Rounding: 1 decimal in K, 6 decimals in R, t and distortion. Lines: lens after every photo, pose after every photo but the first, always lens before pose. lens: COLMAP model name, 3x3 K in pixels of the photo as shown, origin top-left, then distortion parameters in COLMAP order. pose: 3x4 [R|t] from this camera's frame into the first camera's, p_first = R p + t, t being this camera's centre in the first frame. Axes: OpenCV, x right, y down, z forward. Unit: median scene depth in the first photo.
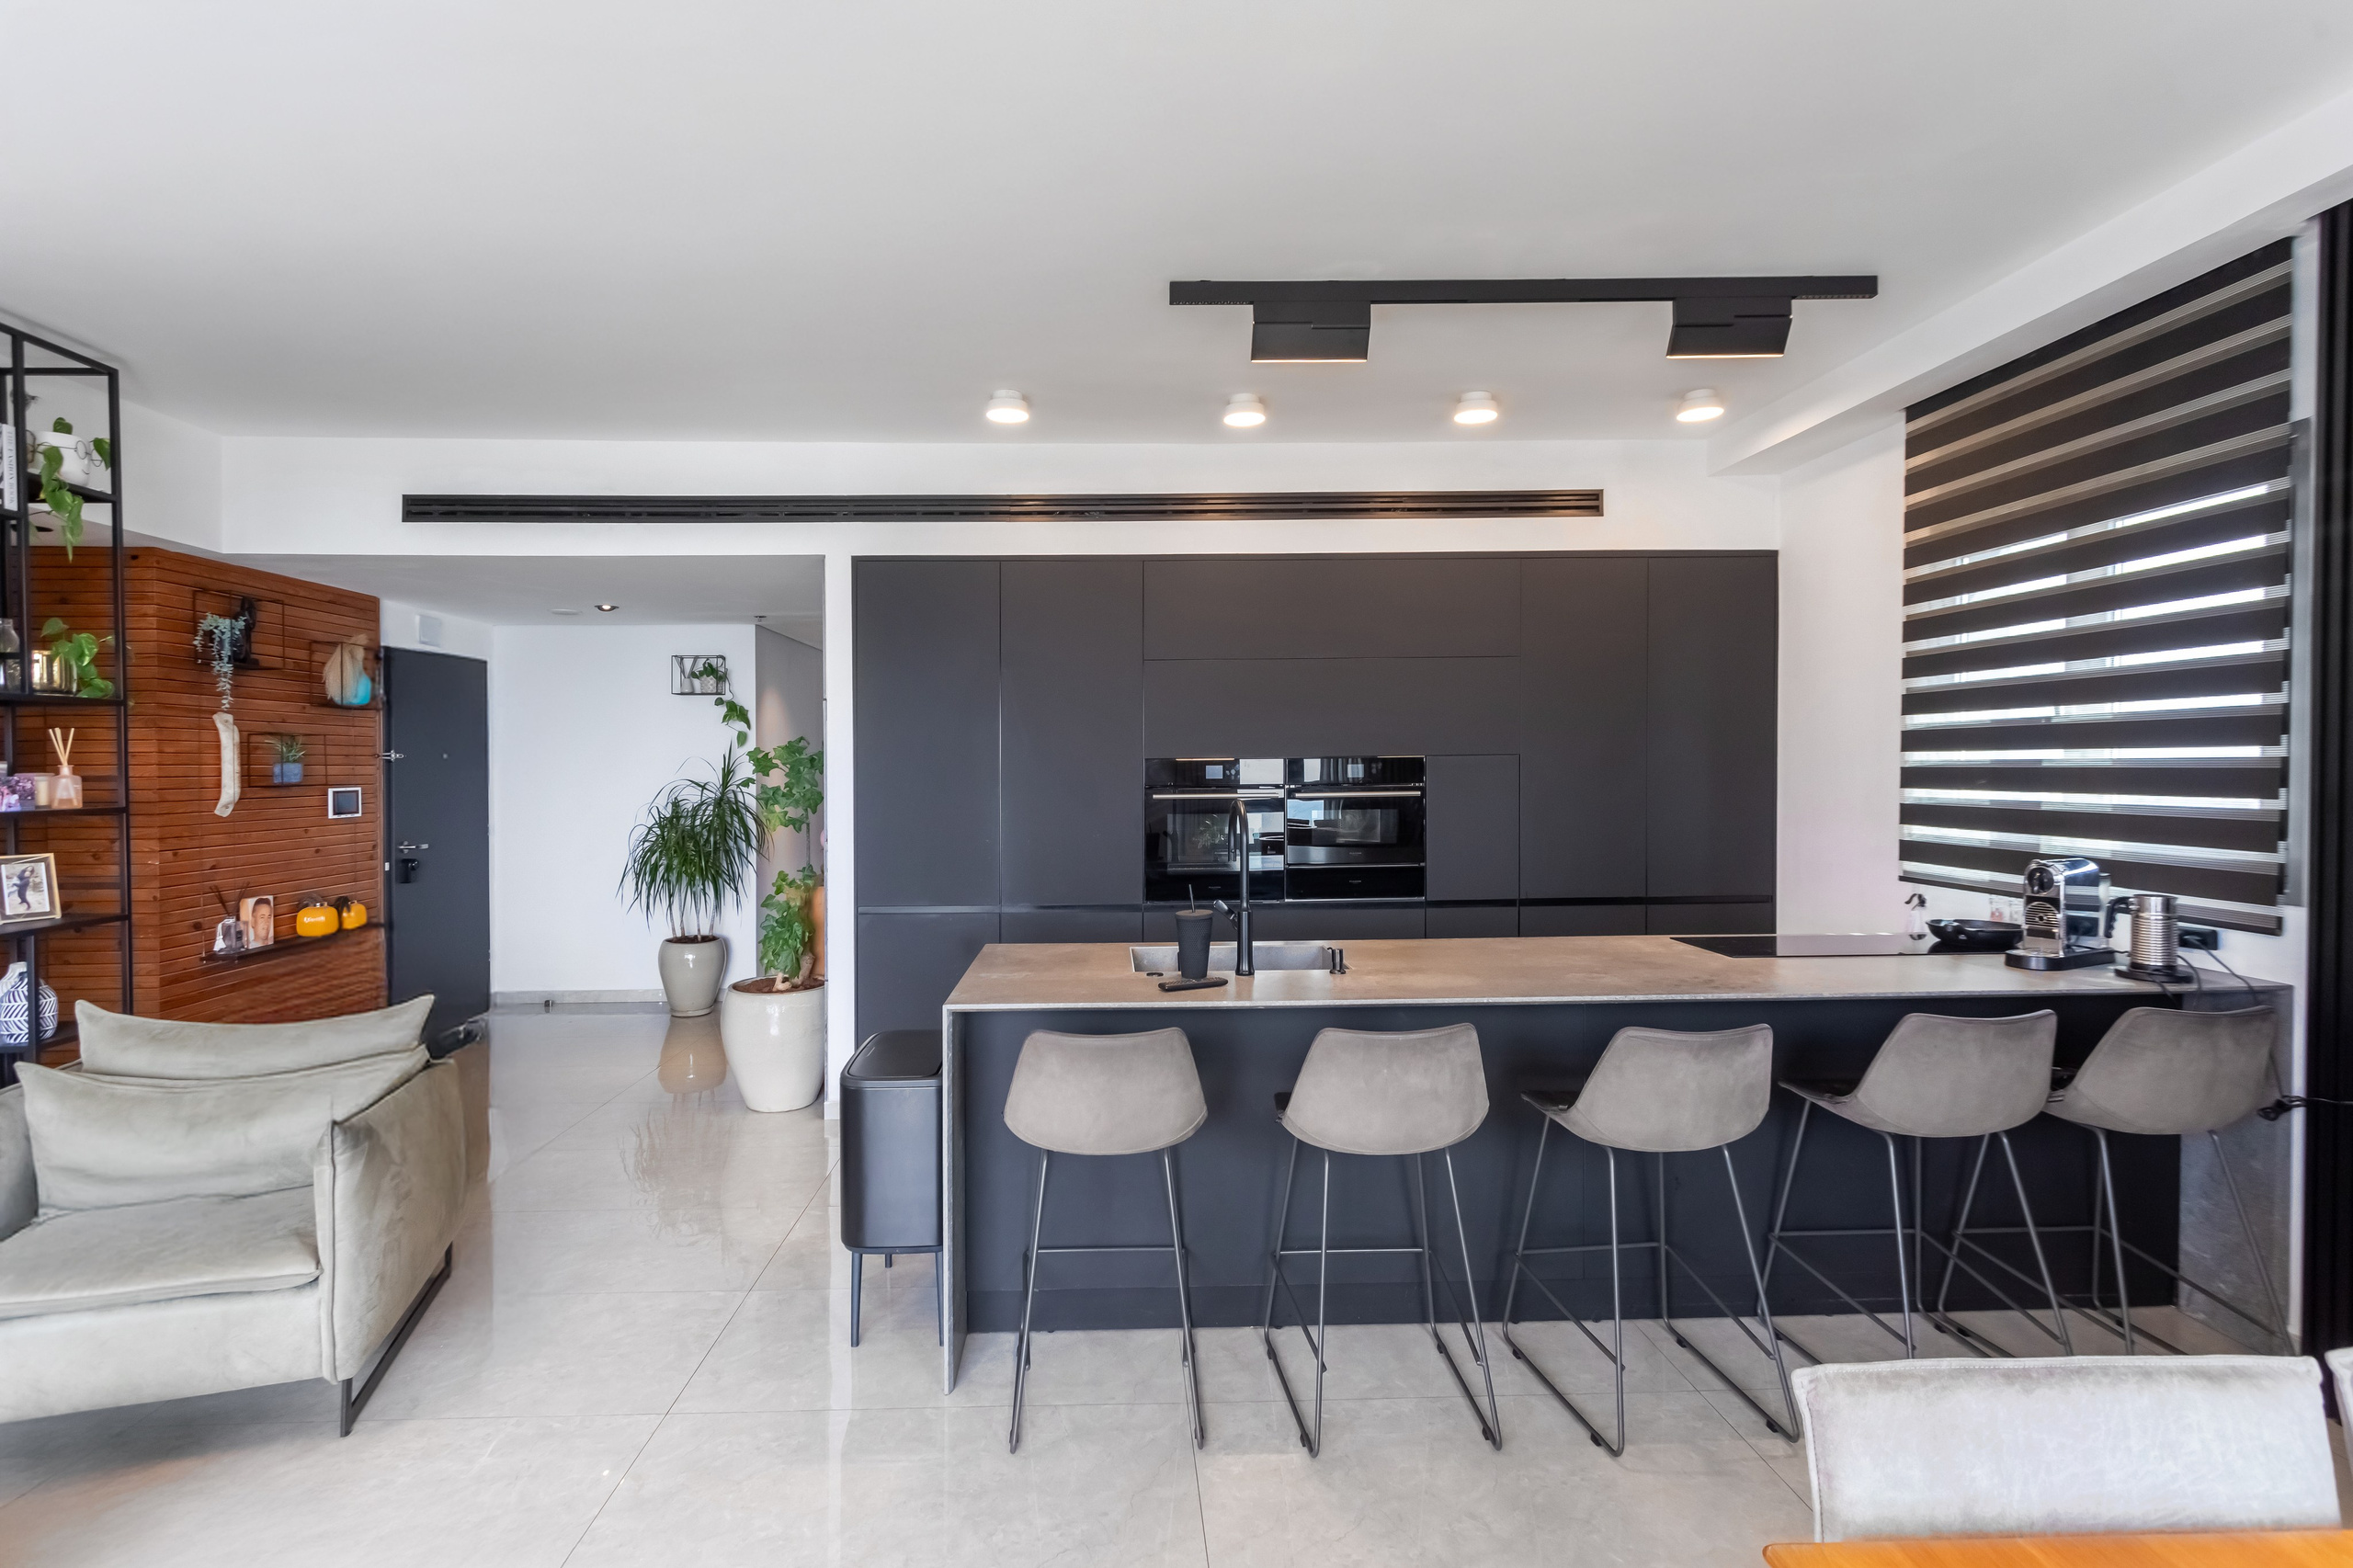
lens RADIAL K [[1157.3, 0, 1112.8], [0, 1157.3, 778.2], [0, 0, 1]] dist [0.005202, 0.001651]
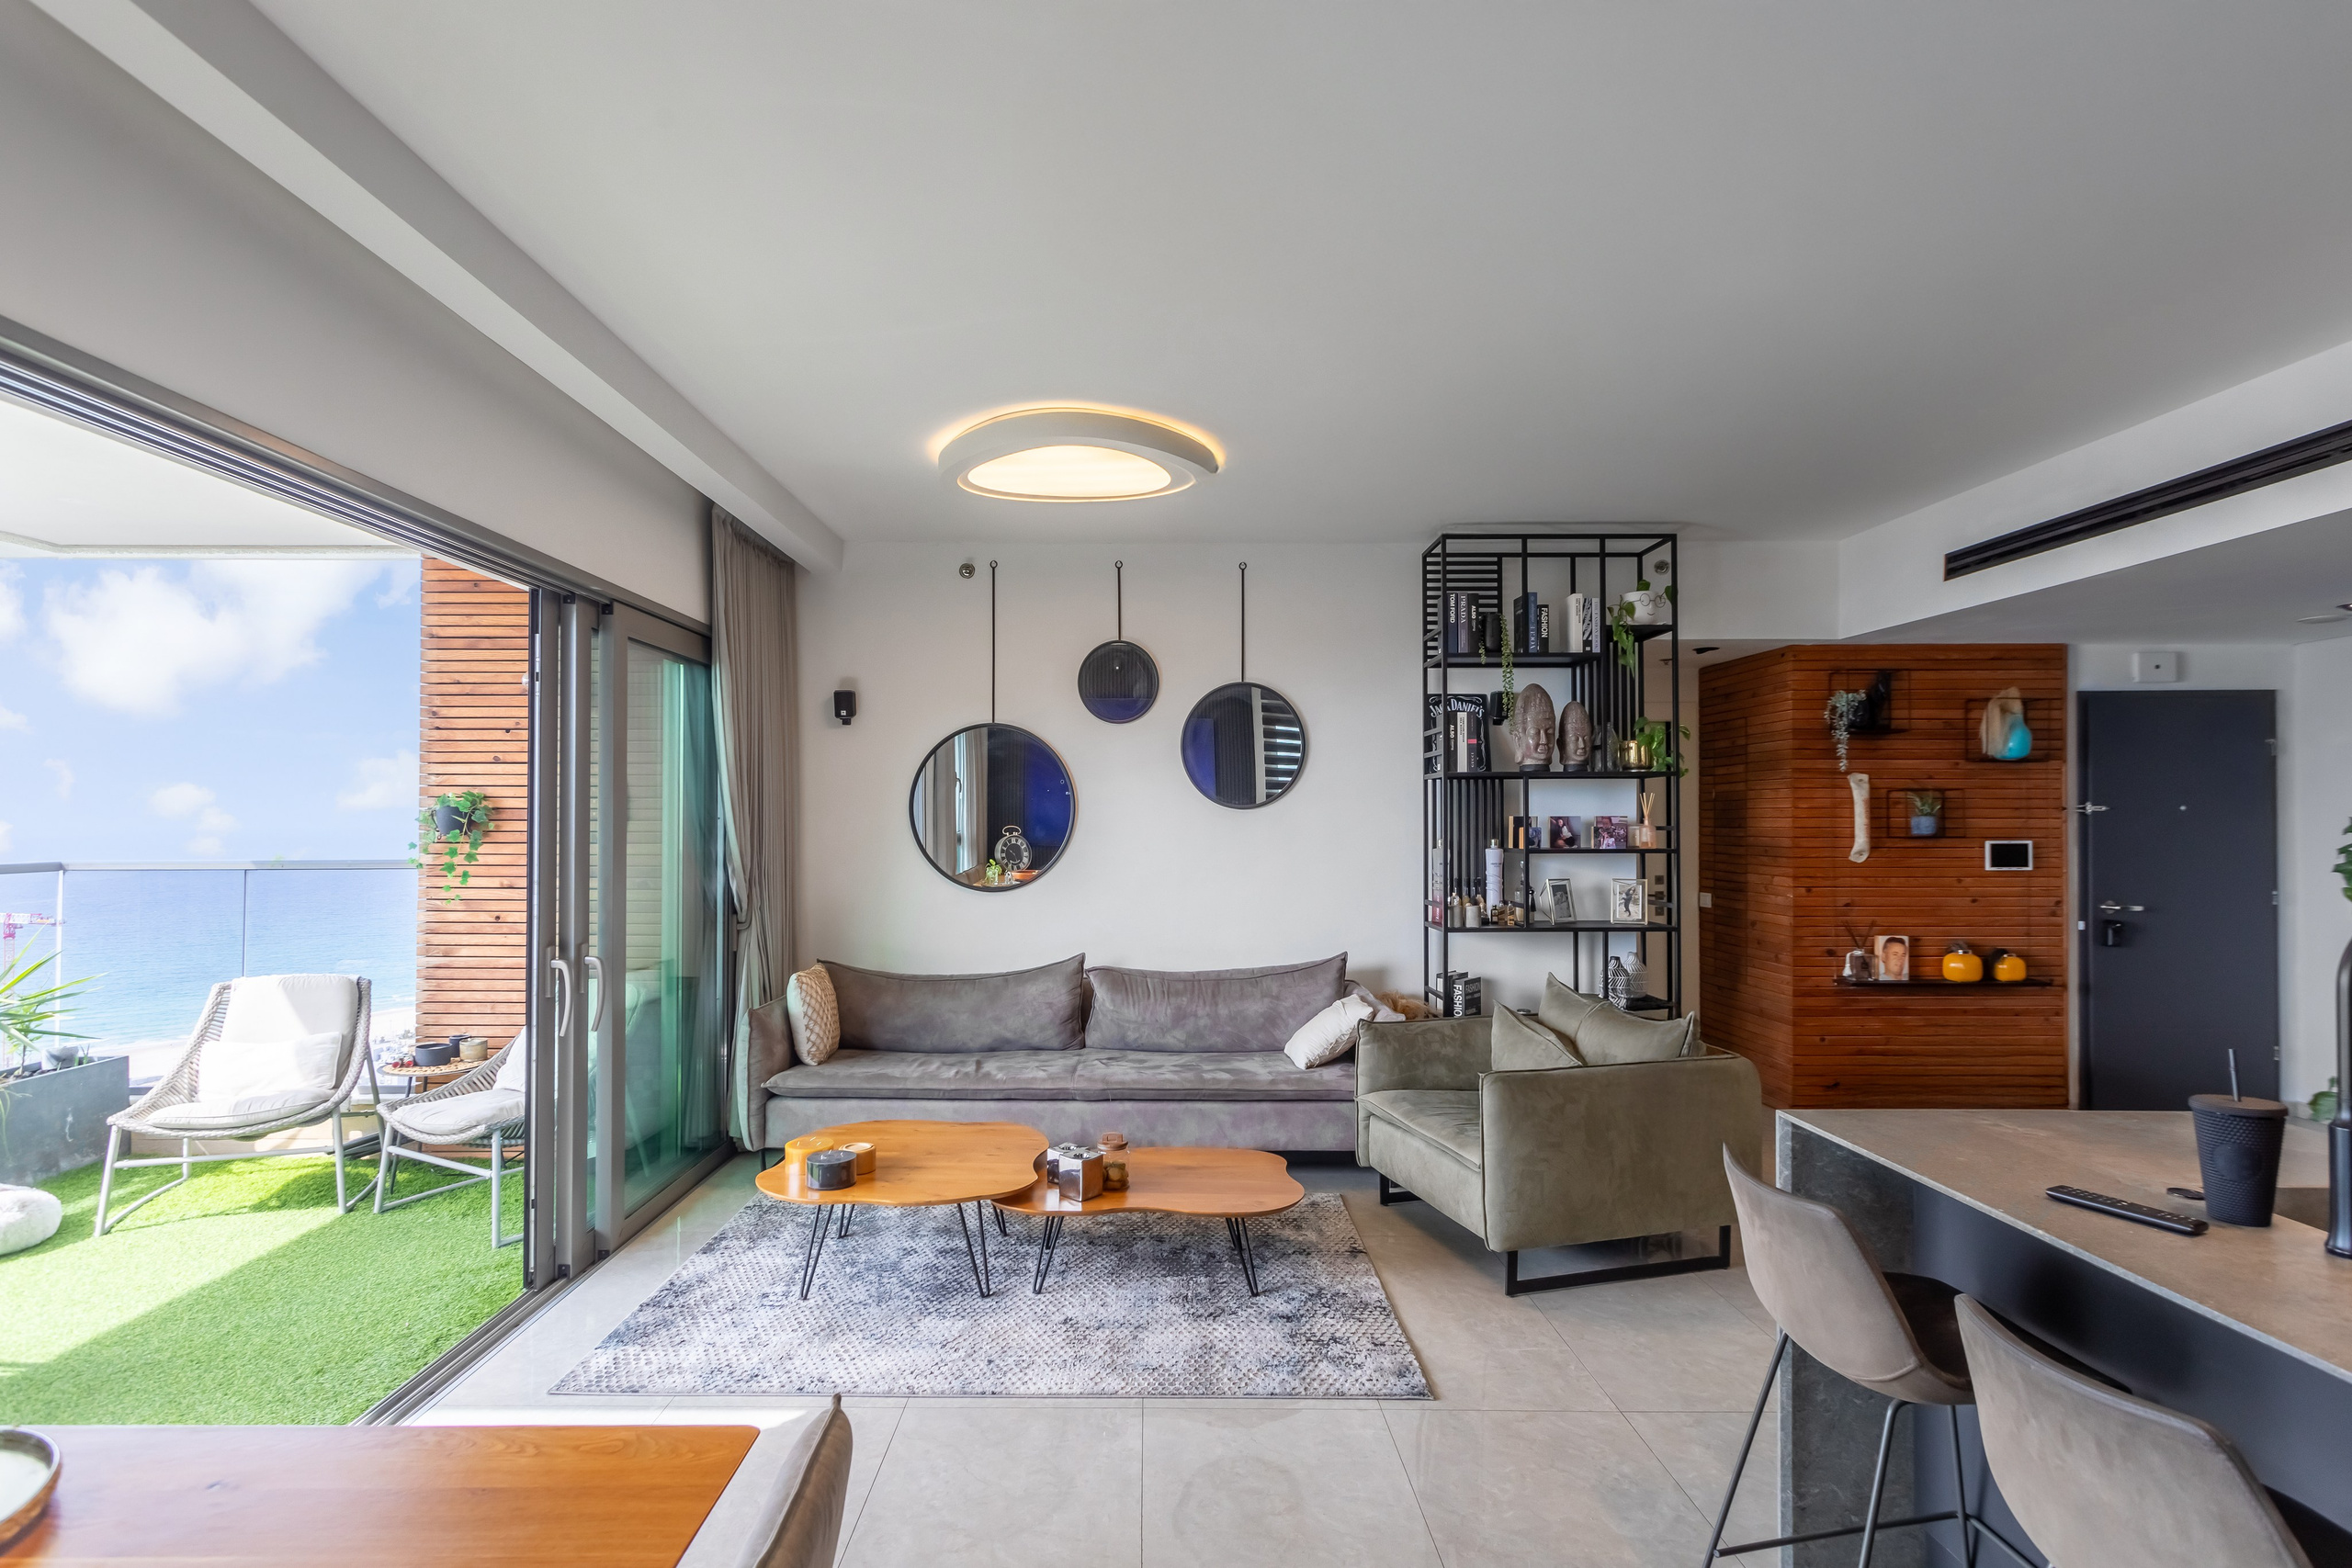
lens RADIAL K [[1156.8, 0, 1168.8], [0, 1156.8, 801.5], [0, 0, 1]] dist [0.005202, 0.001651]
pose [[-0.033517, -0.009731, -0.999391, 0.414069], [-0.010872, 0.999897, -0.009371, -0.009454], [0.999379, 0.010551, -0.033619, 0.343579]]
